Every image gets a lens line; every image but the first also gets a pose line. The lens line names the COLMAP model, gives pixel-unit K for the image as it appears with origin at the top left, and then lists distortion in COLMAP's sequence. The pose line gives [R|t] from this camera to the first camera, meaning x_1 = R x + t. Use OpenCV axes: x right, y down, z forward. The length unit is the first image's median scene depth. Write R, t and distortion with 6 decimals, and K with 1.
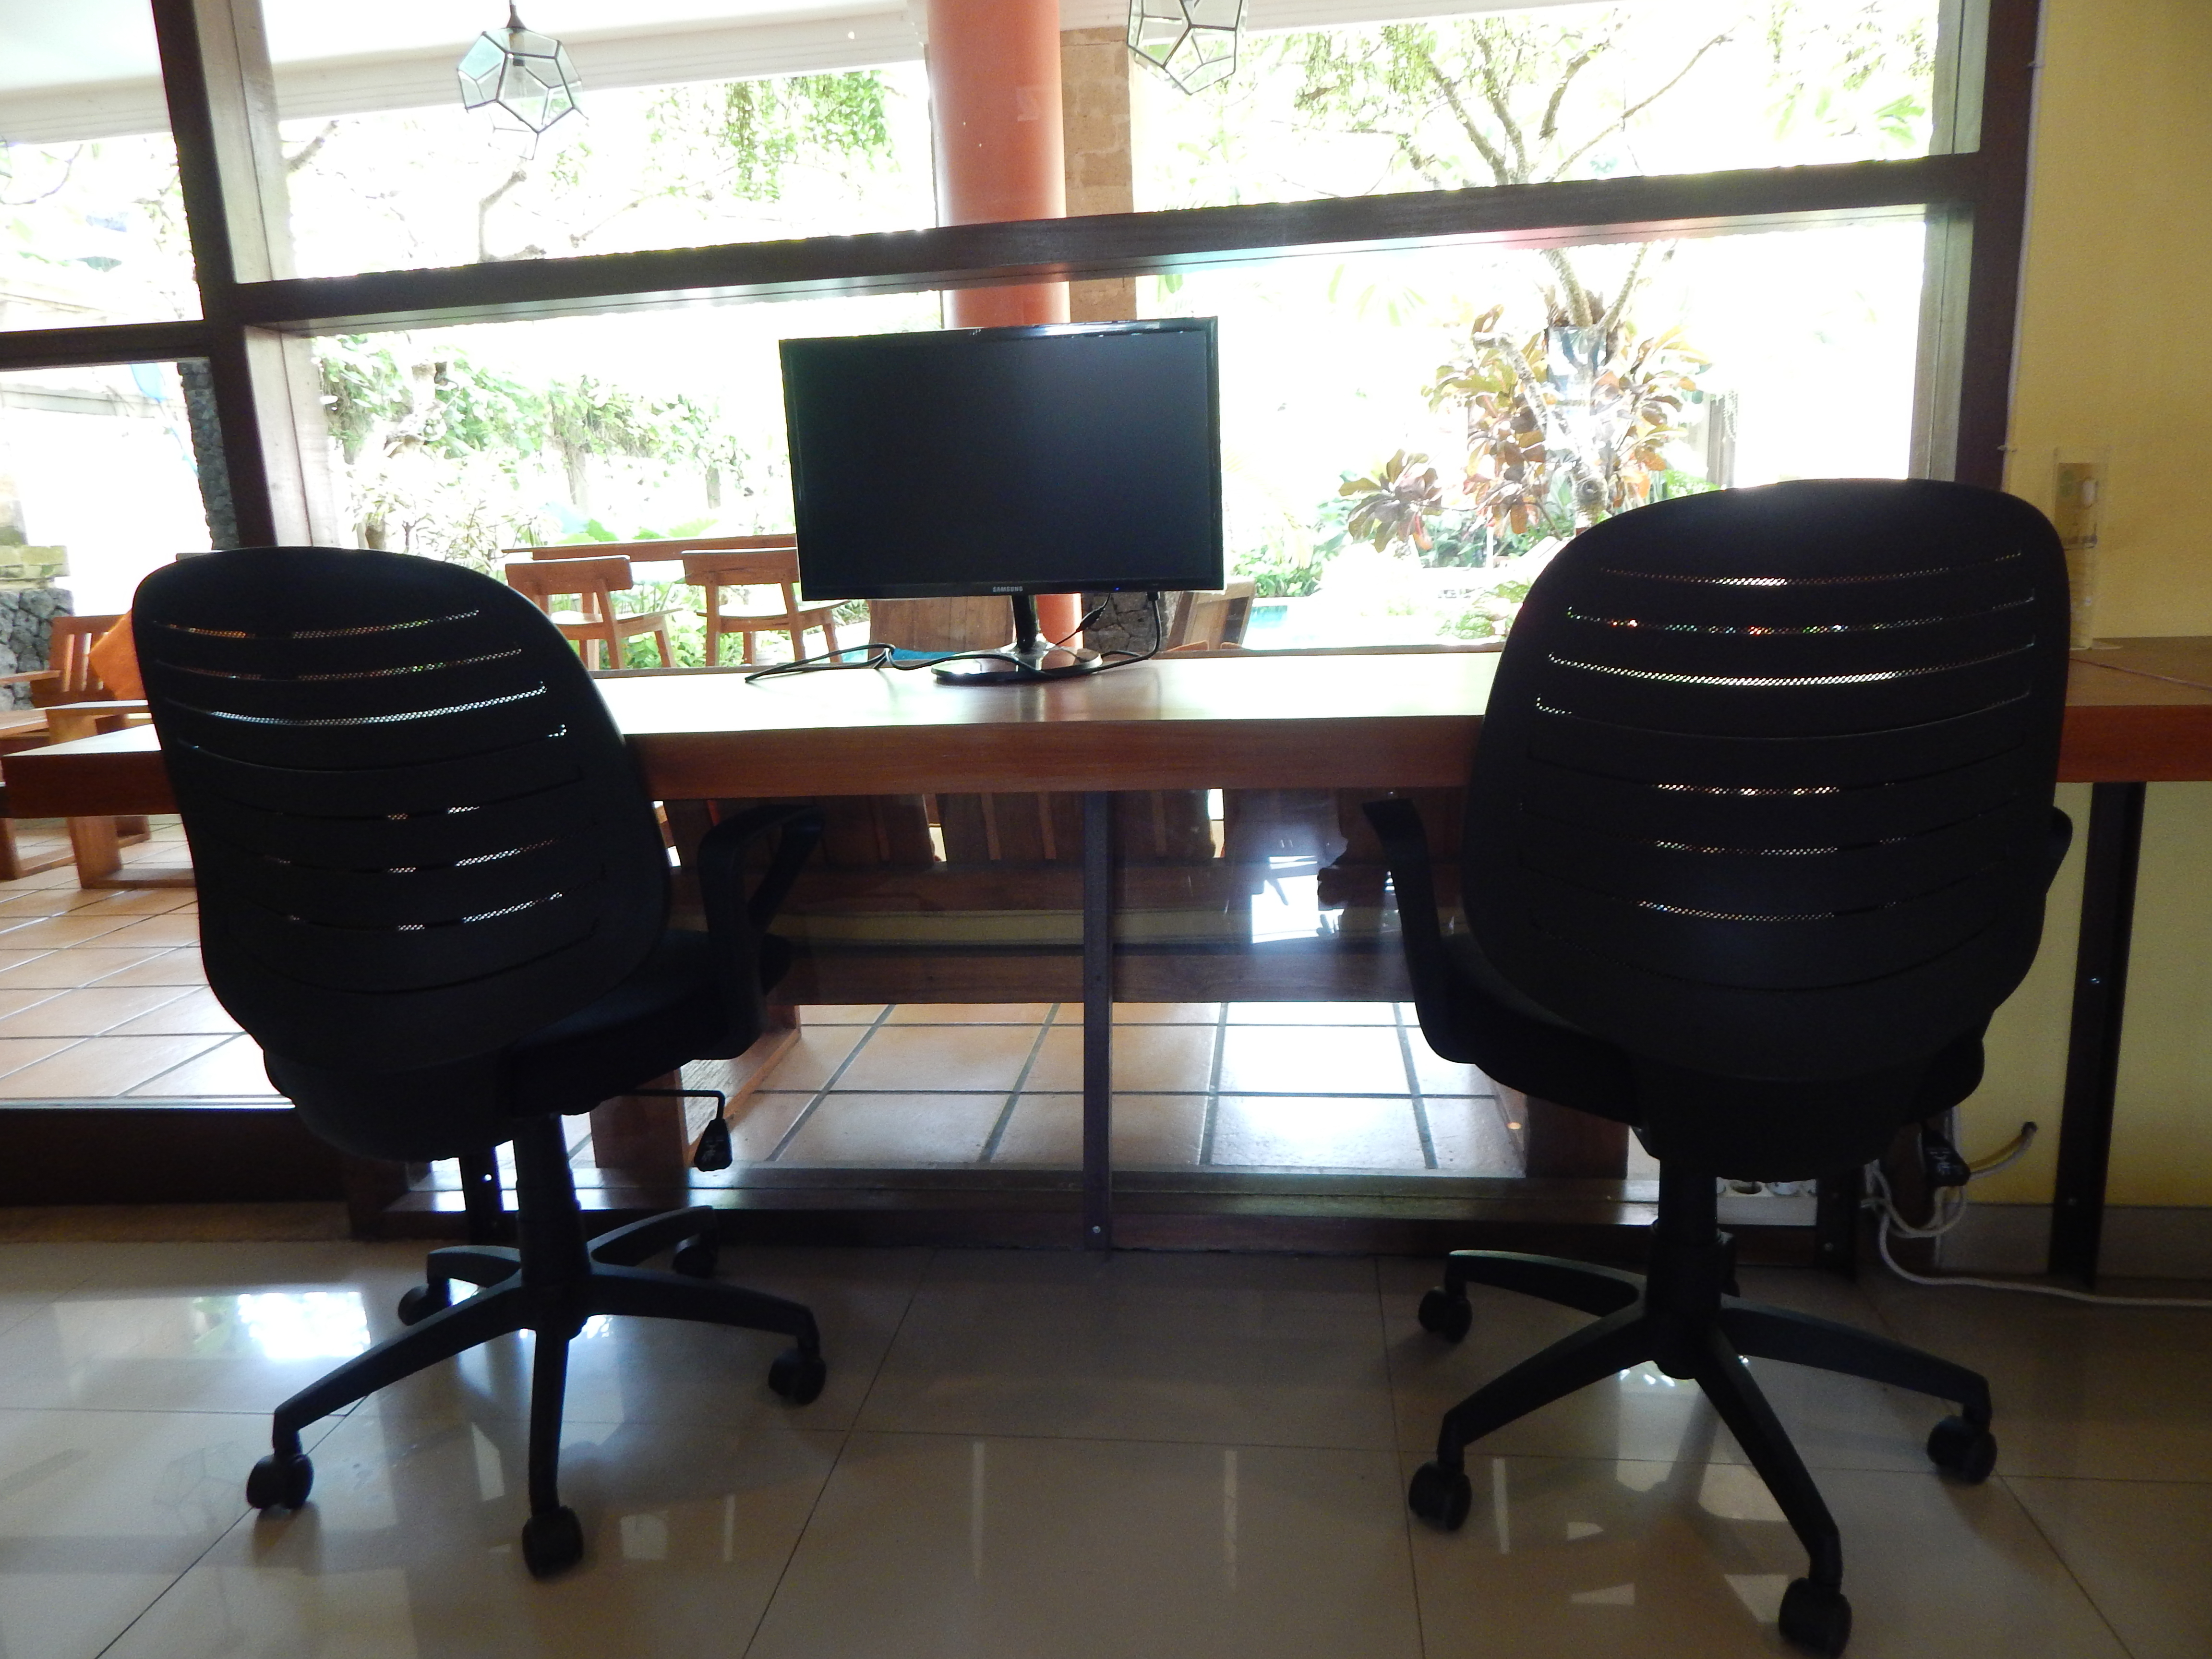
lens RADIAL K [[1472.0, 0, 1113.5], [0, 1472.0, 820.2], [0, 0, 1]] dist [-0.000957, 0.003550]
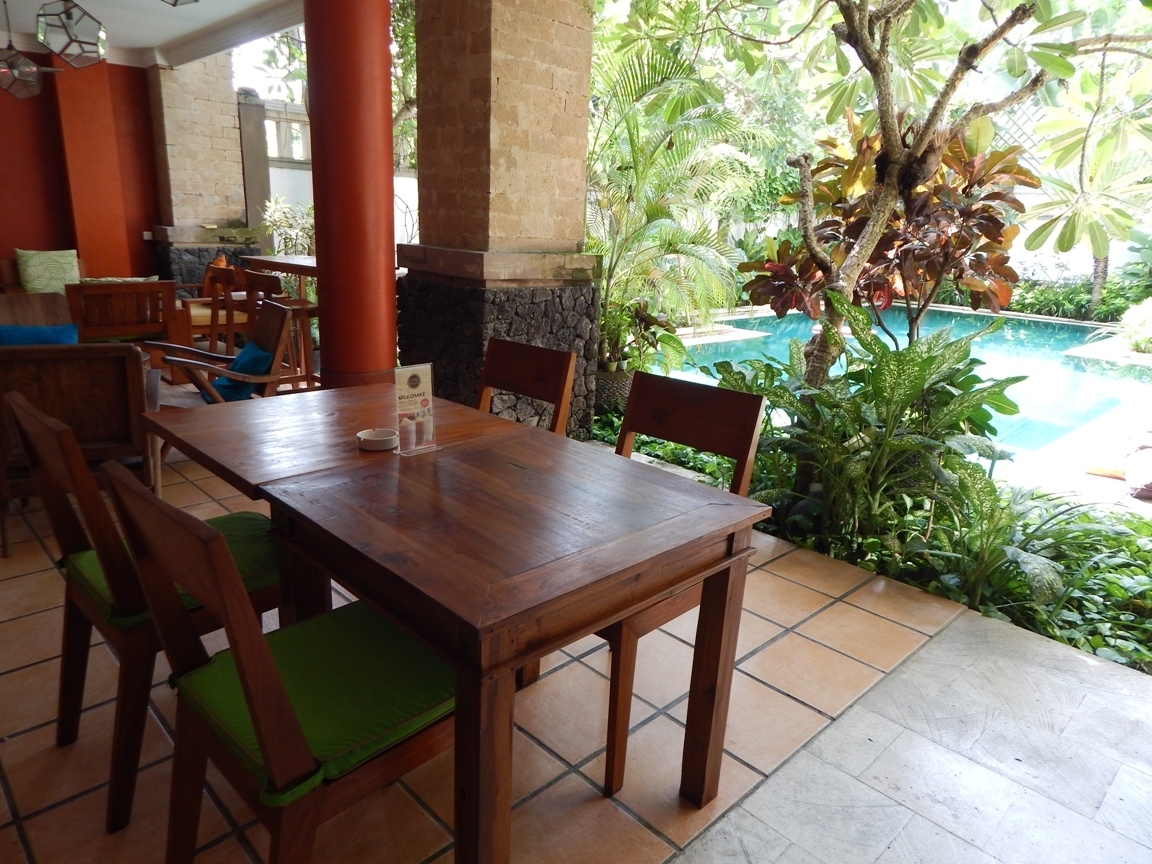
lens RADIAL K [[766.6, 0, 579.1], [0, 766.6, 433.7], [0, 0, 1]] dist [-0.000957, 0.003550]
pose [[0.778585, 0.239406, -0.580078, 0.476671], [-0.195643, 0.970901, 0.138110, -0.141943], [0.596263, 0.005958, 0.802767, 0.333527]]
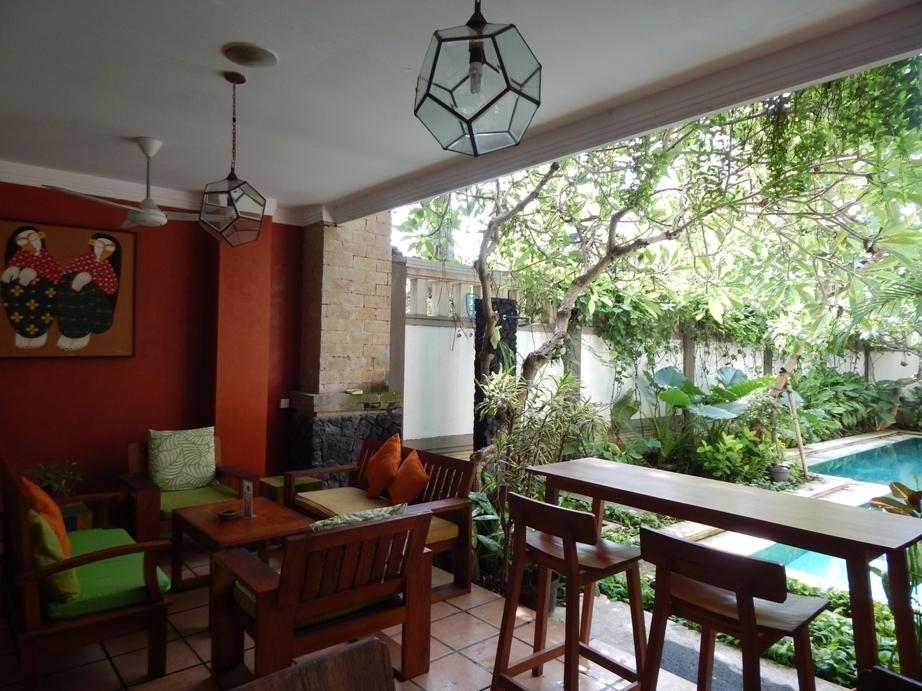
lens RADIAL K [[613.6, 0, 465.0], [0, 613.6, 346.4], [0, 0, 1]] dist [-0.000957, 0.003550]
pose [[0.736597, 0.055678, -0.674036, -0.076789], [-0.188273, 0.974093, -0.125285, -0.162047], [0.649598, 0.219187, 0.727996, 0.427094]]
